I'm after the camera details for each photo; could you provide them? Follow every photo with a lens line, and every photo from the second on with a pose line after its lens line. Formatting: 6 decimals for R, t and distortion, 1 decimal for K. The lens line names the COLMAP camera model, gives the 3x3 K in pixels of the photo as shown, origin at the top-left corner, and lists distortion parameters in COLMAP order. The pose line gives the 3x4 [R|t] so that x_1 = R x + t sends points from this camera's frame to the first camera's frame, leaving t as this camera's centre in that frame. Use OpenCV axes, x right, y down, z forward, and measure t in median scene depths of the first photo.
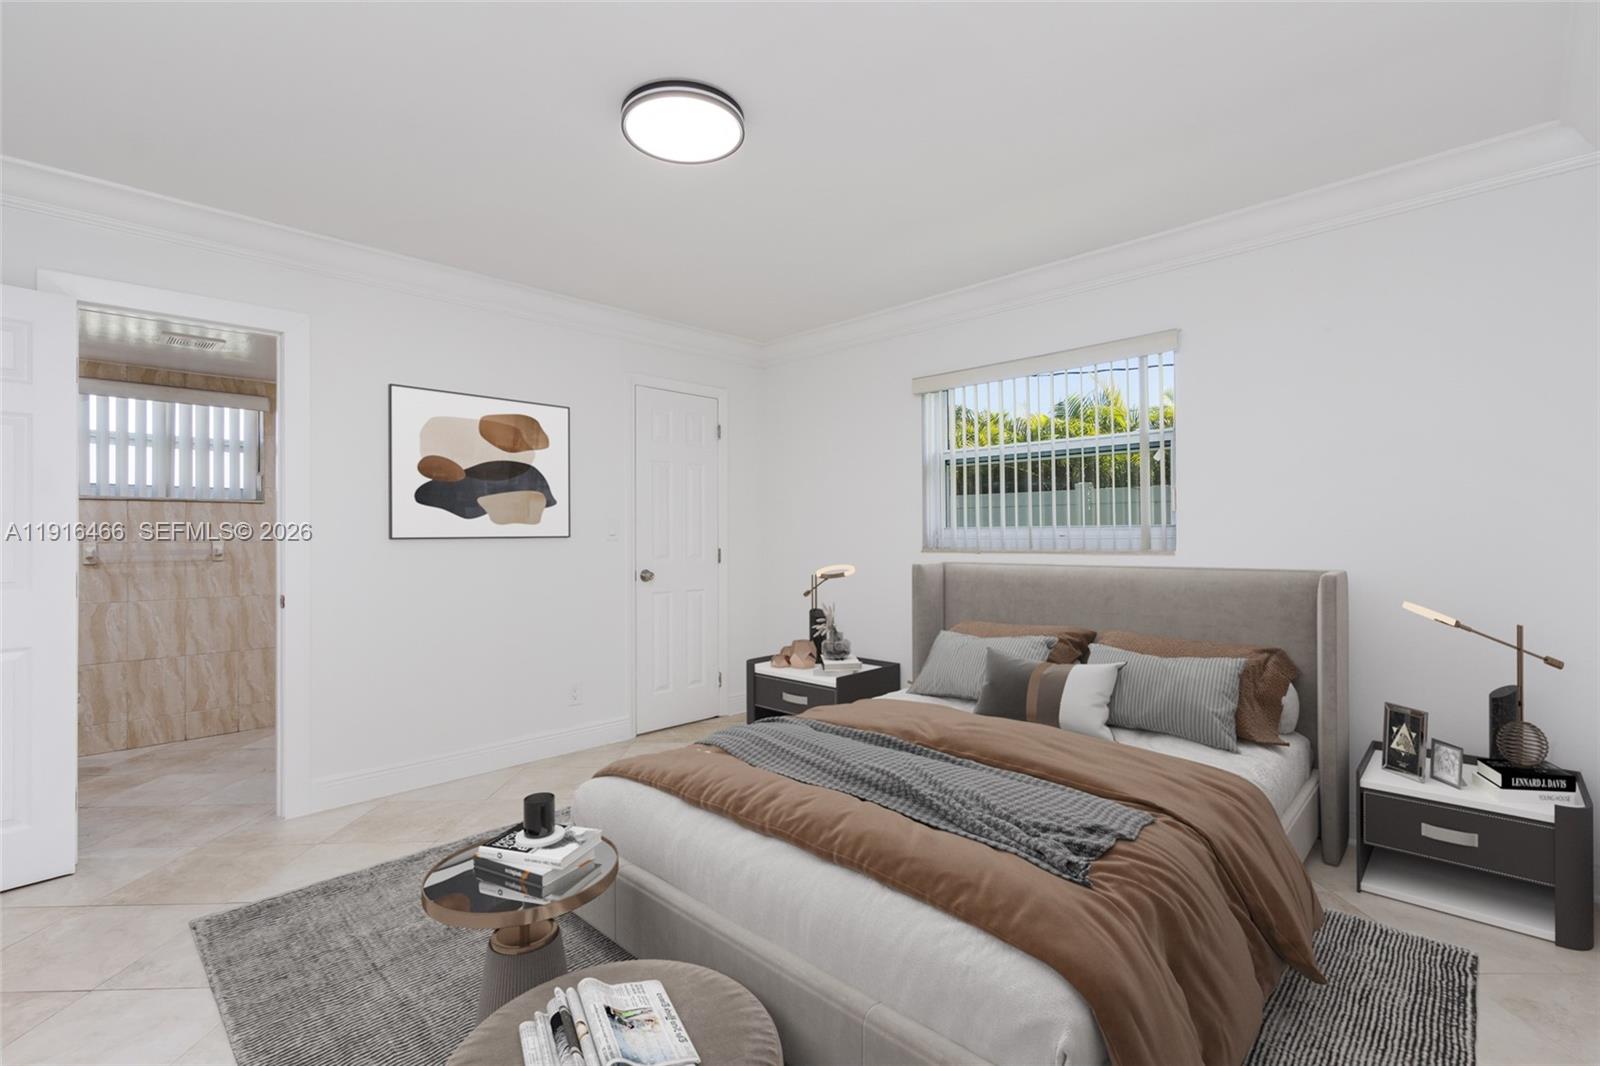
lens RADIAL K [[733.6, 0, 803.8], [0, 733.6, 529.3], [0, 0, 1]] dist [-0.000626, -0.000089]
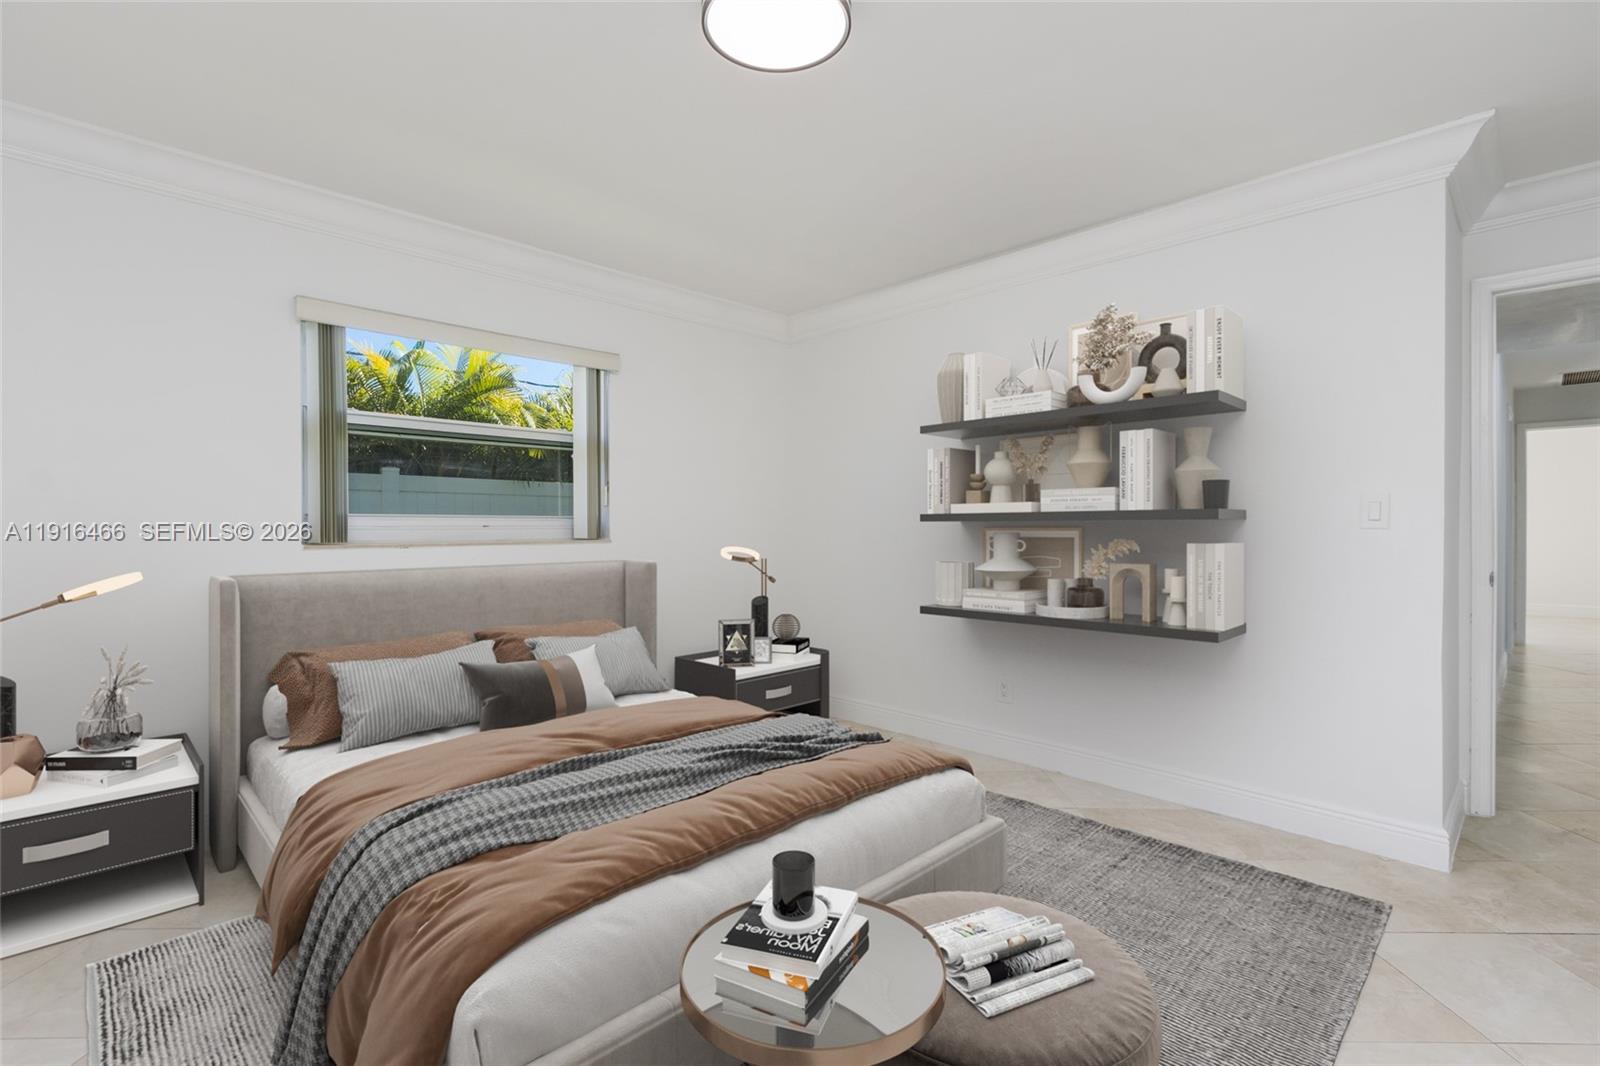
lens RADIAL K [[920.4, 0, 804.5], [0, 920.4, 528.5], [0, 0, 1]] dist [0.001060, 0.000179]
pose [[0.119945, -0.068861, 0.990389, -0.985245], [0.019454, 0.997563, 0.067004, -0.066227], [-0.992590, 0.011230, 0.120993, 0.621758]]
